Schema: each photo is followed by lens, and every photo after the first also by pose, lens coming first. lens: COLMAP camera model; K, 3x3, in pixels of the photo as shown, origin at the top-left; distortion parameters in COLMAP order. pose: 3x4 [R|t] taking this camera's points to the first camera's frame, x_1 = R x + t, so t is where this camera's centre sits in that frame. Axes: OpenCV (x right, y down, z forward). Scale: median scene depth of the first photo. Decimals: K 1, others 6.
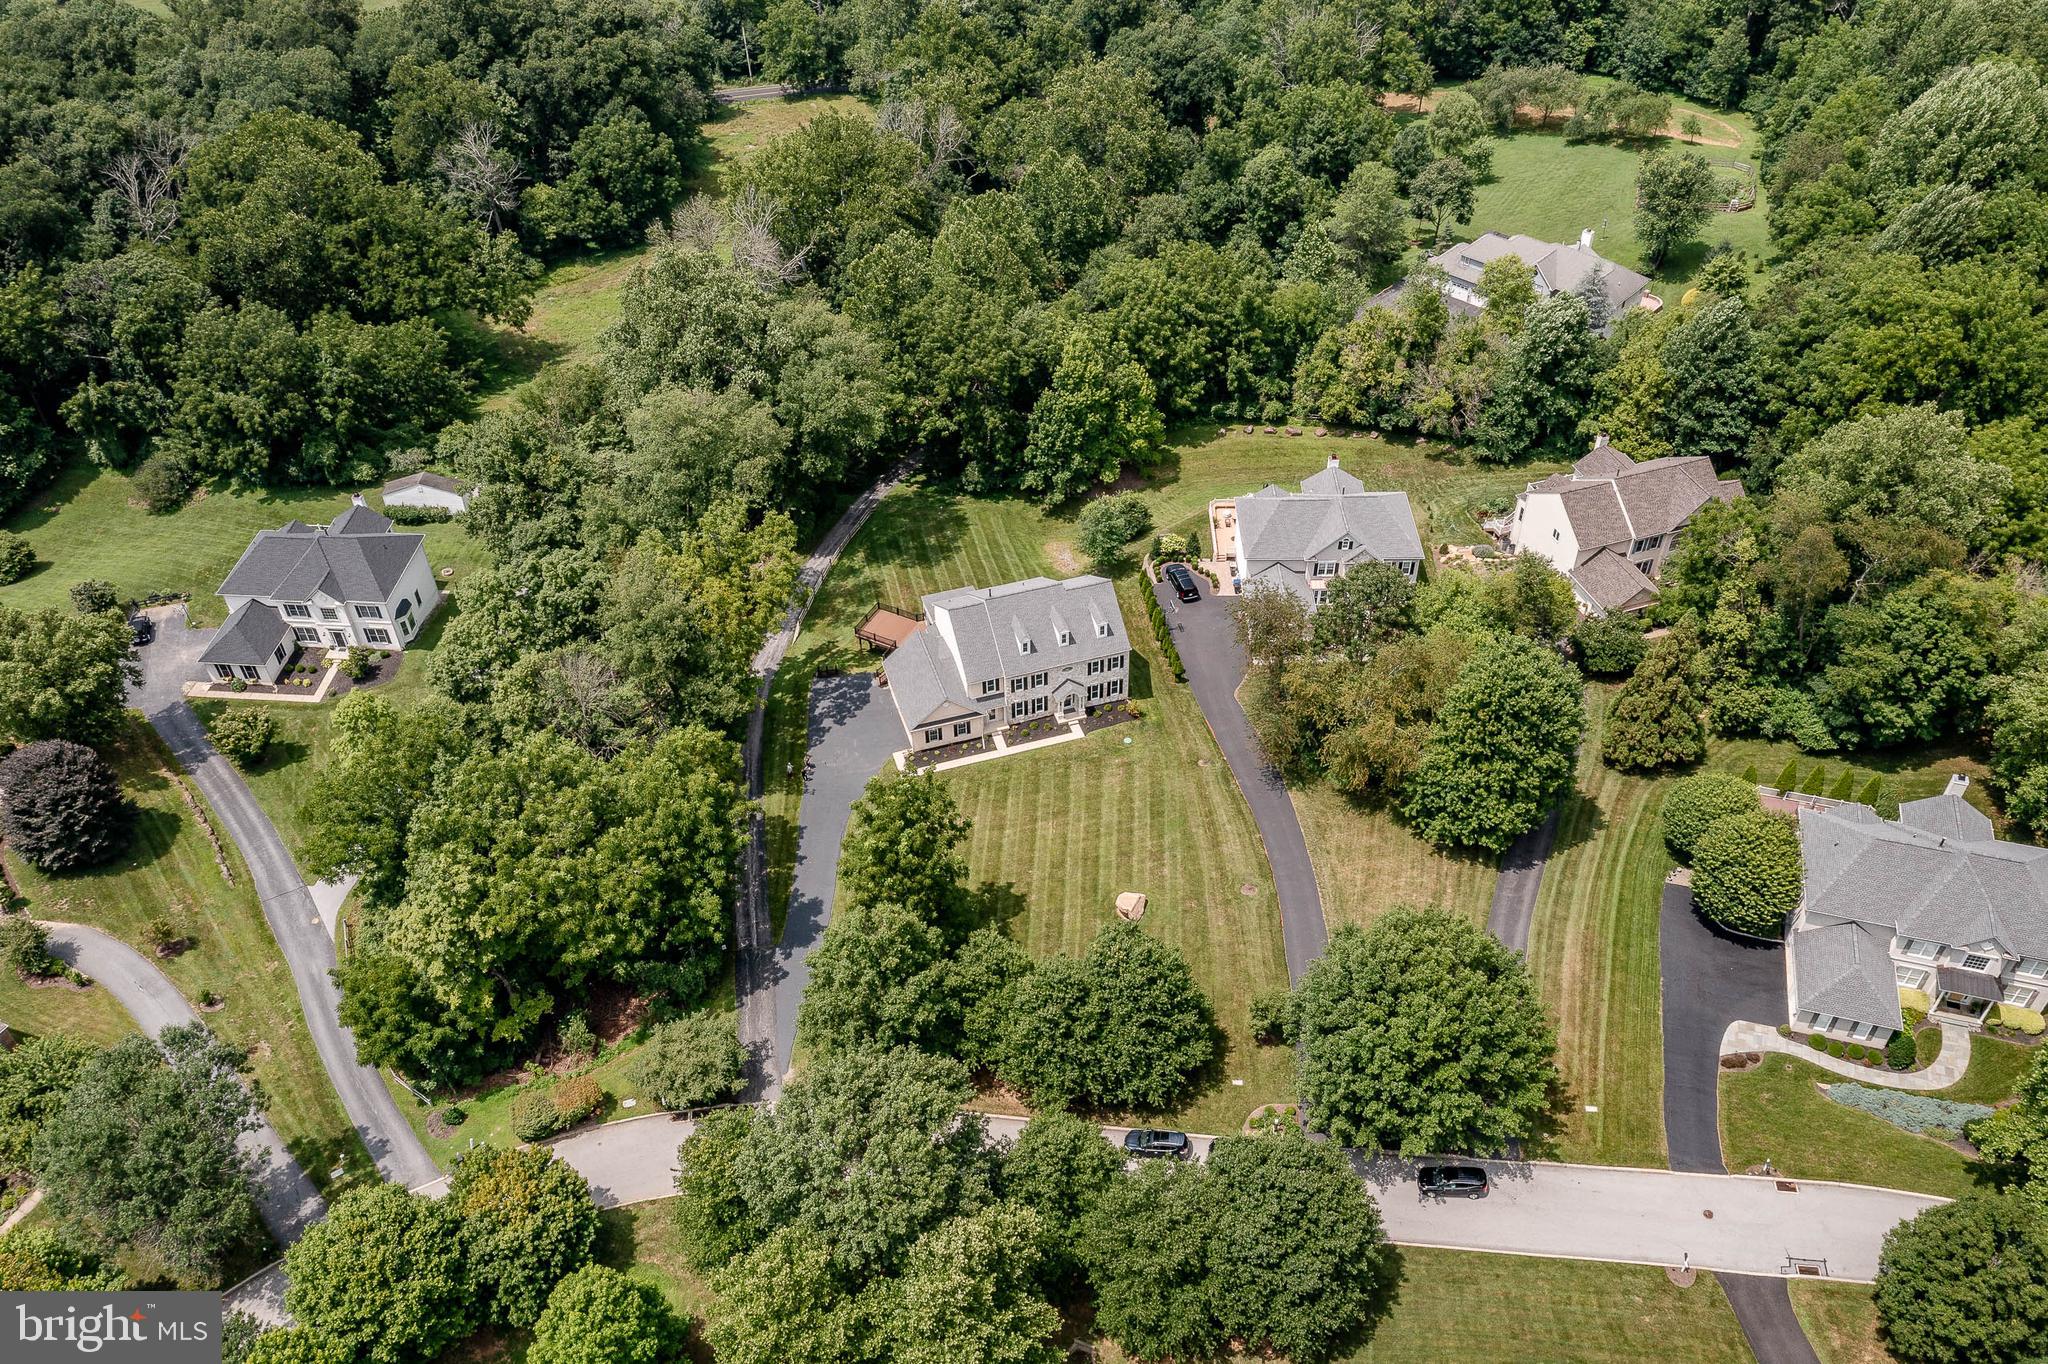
lens RADIAL K [[1623.1, 0, 1022.2], [0, 1623.1, 691.0], [0, 0, 1]] dist [0.005246, 0.023512]
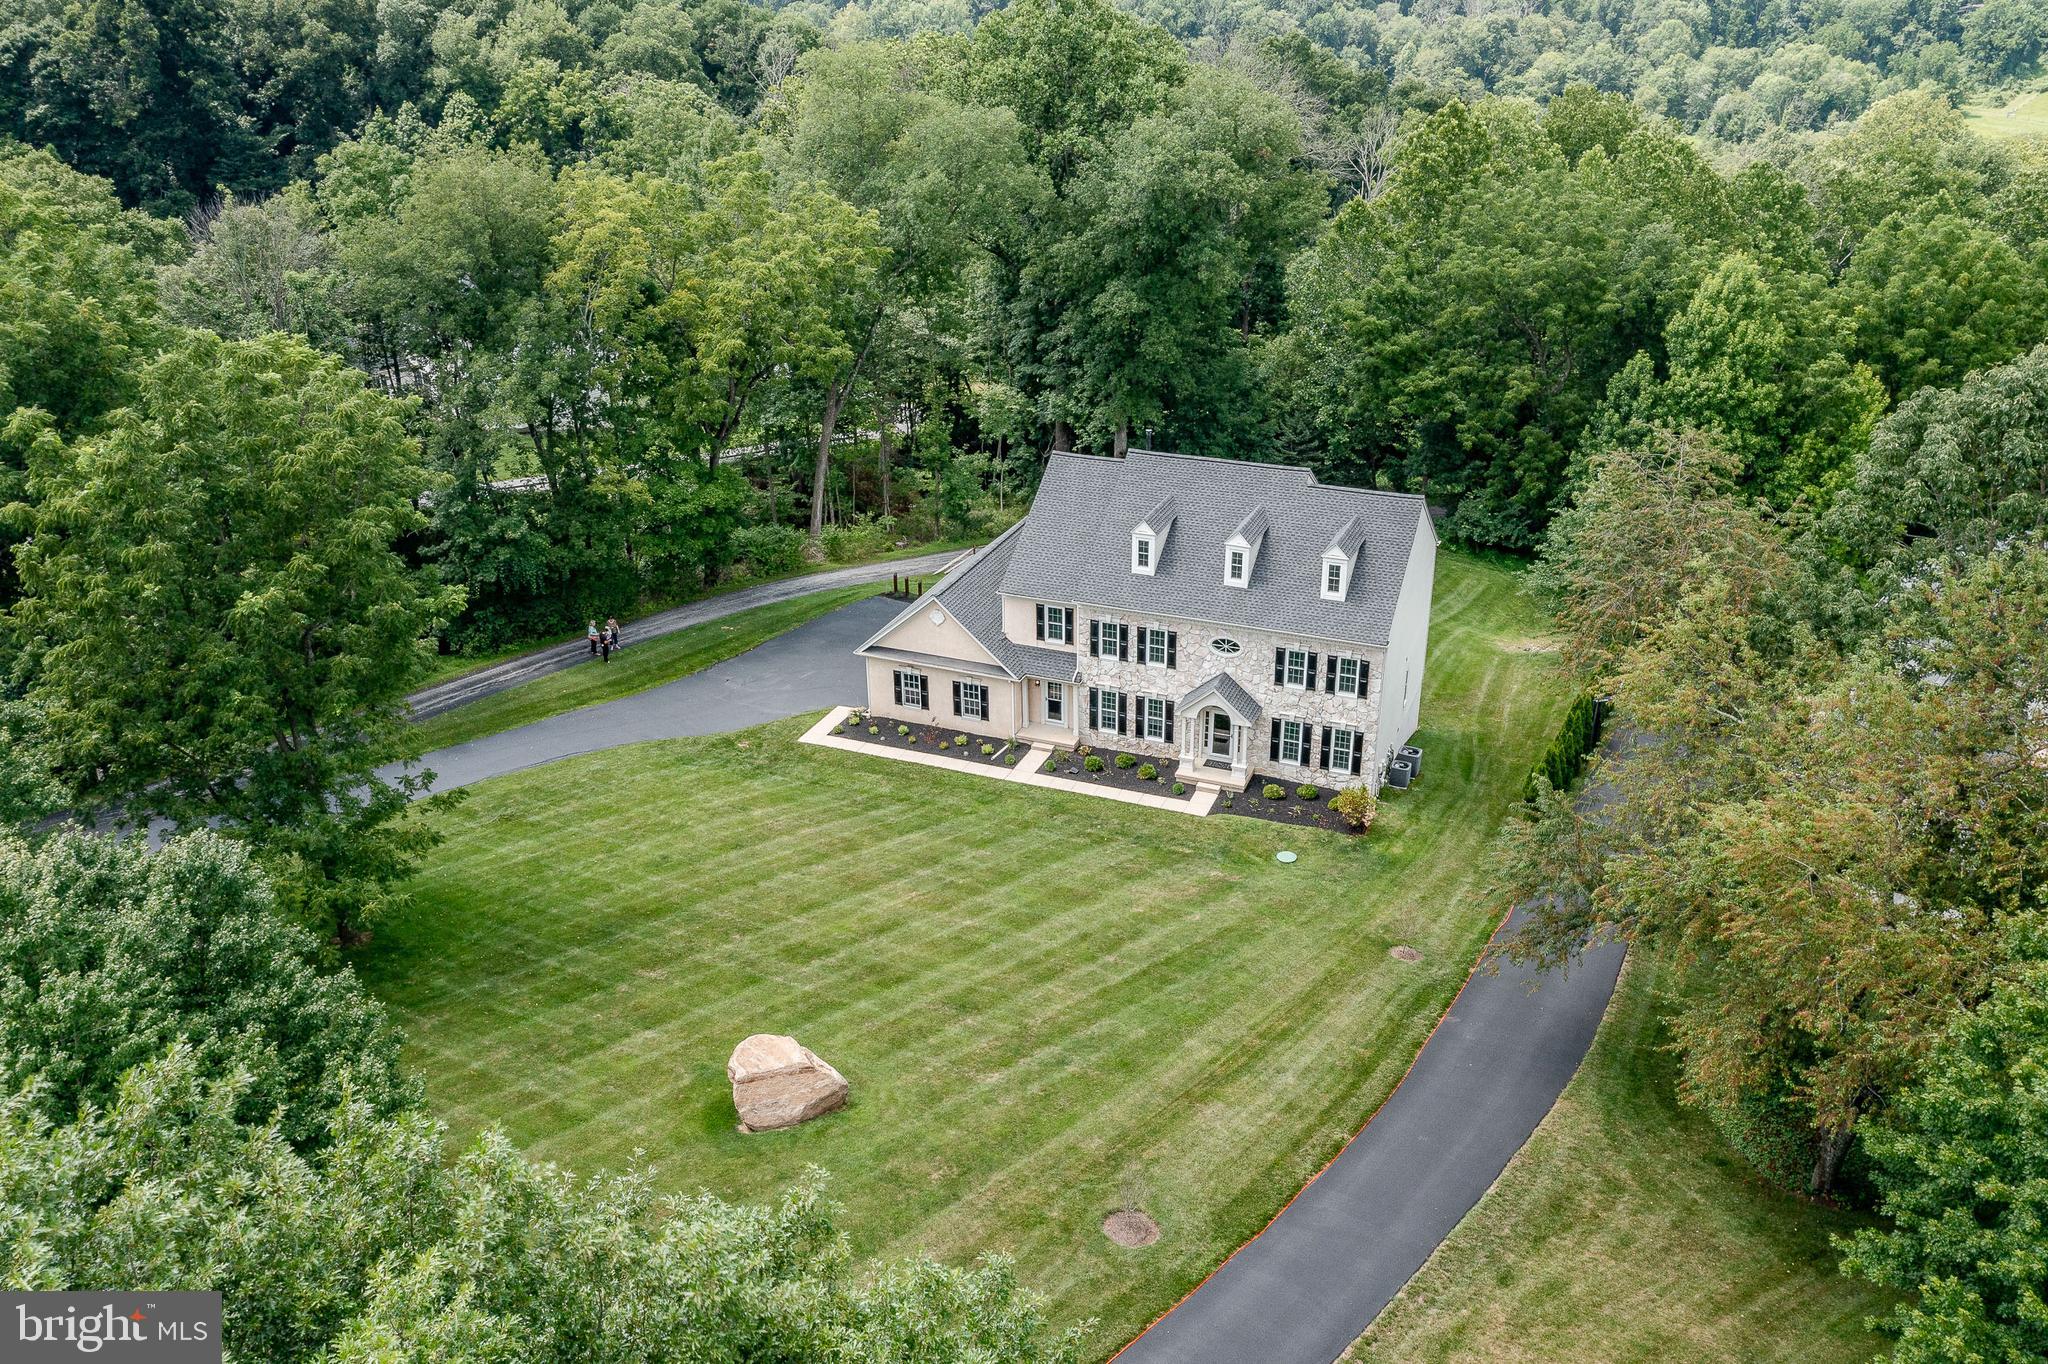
lens RADIAL K [[1635.6, 0, 1024.0], [0, 1635.6, 682.0], [0, 0, 1]] dist [0.006939, 0.011180]
pose [[0.767979, 0.281533, -0.575281, 0.211012], [-0.434477, 0.888938, -0.144980, 0.070948], [0.470573, 0.361288, 0.805005, 0.592267]]
